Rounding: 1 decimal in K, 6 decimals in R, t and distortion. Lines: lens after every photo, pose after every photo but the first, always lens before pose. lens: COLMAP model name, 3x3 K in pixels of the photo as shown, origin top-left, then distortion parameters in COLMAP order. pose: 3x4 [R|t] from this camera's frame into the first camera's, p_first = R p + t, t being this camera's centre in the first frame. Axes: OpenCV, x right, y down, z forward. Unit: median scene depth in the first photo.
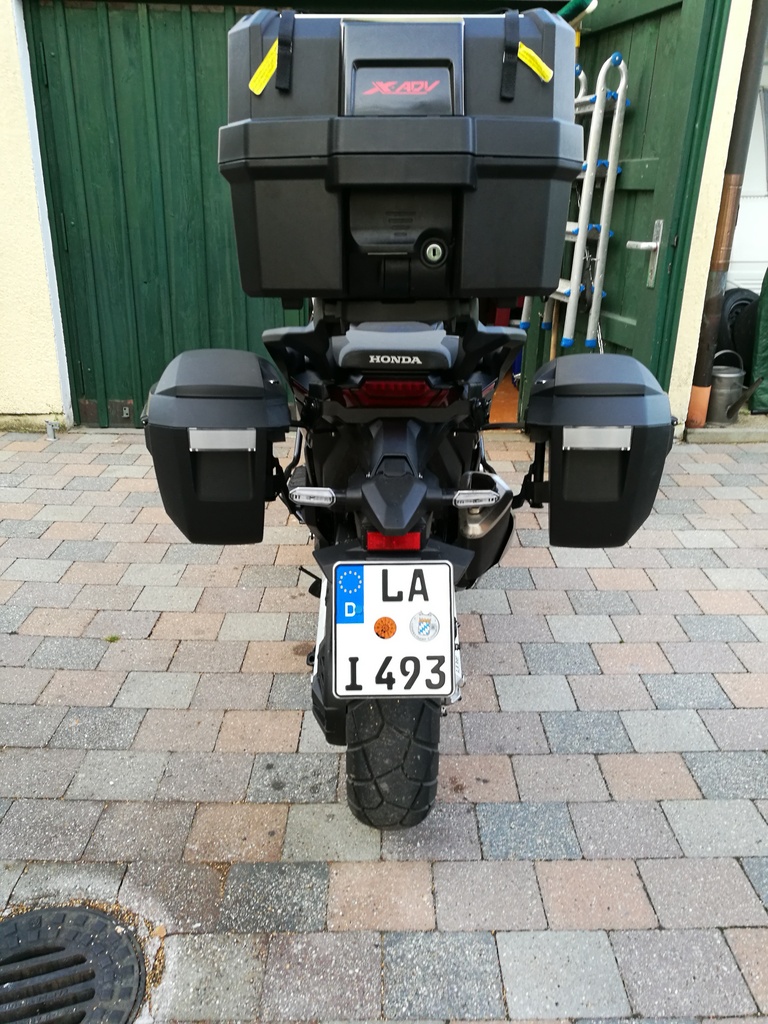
lens RADIAL K [[798.8, 0, 389.3], [0, 798.8, 515.6], [0, 0, 1]] dist [0.003807, 0.009567]
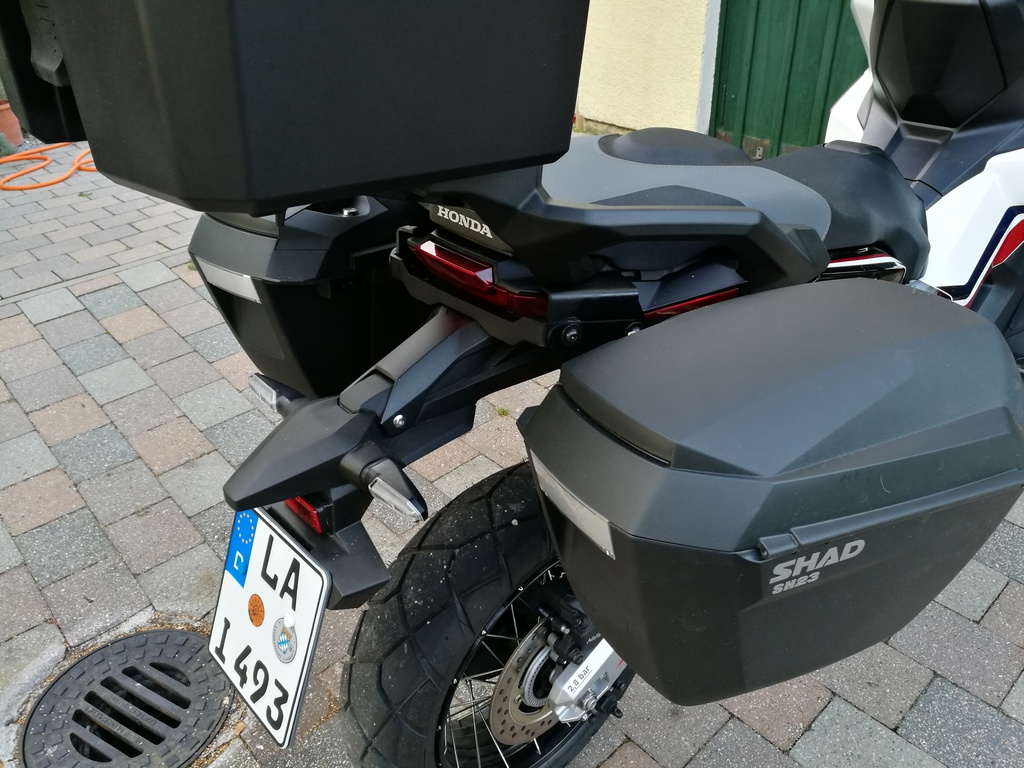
lens RADIAL K [[811.5, 0, 509.6], [0, 811.5, 394.2], [0, 0, 1]] dist [-0.005628, -0.000604]
pose [[0.671881, 0.372939, -0.639915, 0.406256], [-0.236121, 0.926753, 0.292191, -0.226567], [0.702013, -0.045220, 0.710727, 0.510179]]
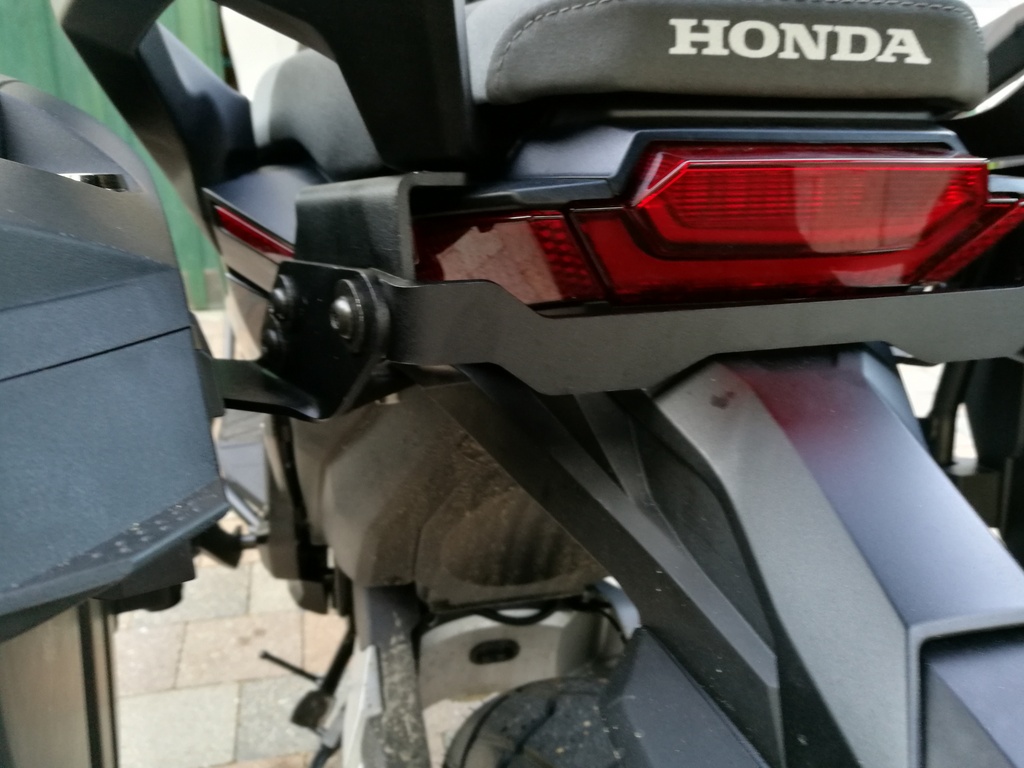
lens RADIAL K [[798.8, 0, 512.0], [0, 798.8, 384.0], [0, 0, 1]] dist [0.003807, 0.009567]
pose [[0.970077, -0.078559, 0.229736, -0.091611], [0.073825, 0.996845, 0.029143, -0.110857], [-0.231300, -0.011311, 0.972817, 0.727293]]
